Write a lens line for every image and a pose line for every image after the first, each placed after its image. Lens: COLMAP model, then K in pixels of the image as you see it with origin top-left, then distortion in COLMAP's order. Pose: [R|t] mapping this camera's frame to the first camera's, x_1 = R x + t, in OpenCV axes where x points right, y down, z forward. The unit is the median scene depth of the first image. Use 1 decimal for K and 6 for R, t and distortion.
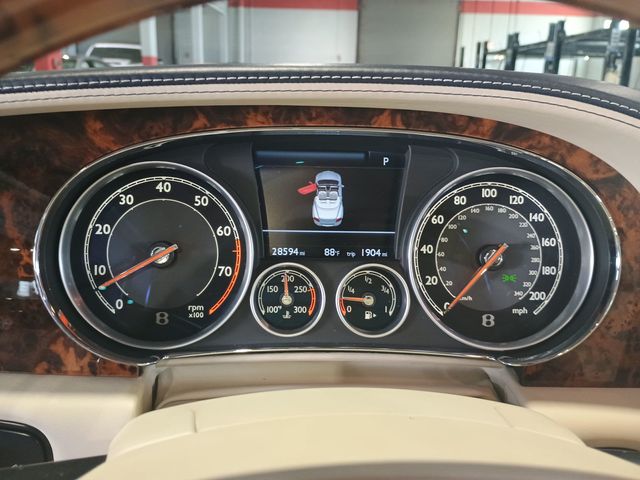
lens RADIAL K [[563.6, 0, 329.6], [0, 563.6, 236.8], [0, 0, 1]] dist [0.037968, -0.004677]
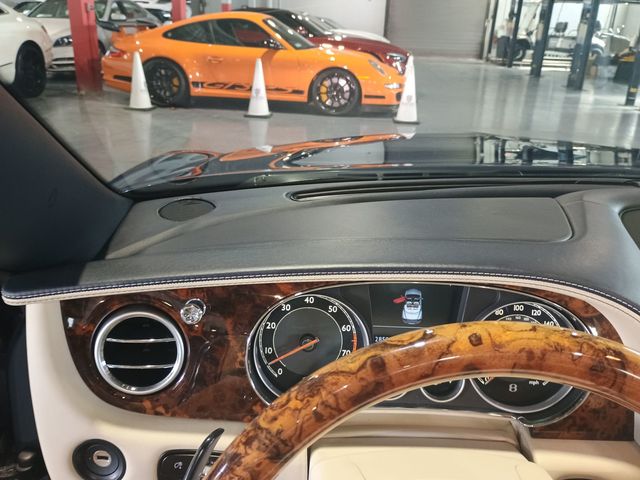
lens RADIAL K [[555.9, 0, 341.9], [0, 555.9, 244.0], [0, 0, 1]] dist [0.038217, -0.010984]
pose [[0.999352, 0.031760, -0.016962, -0.180983], [-0.029617, 0.993000, 0.114338, -0.418303], [0.020475, -0.113762, 0.993297, -0.507196]]
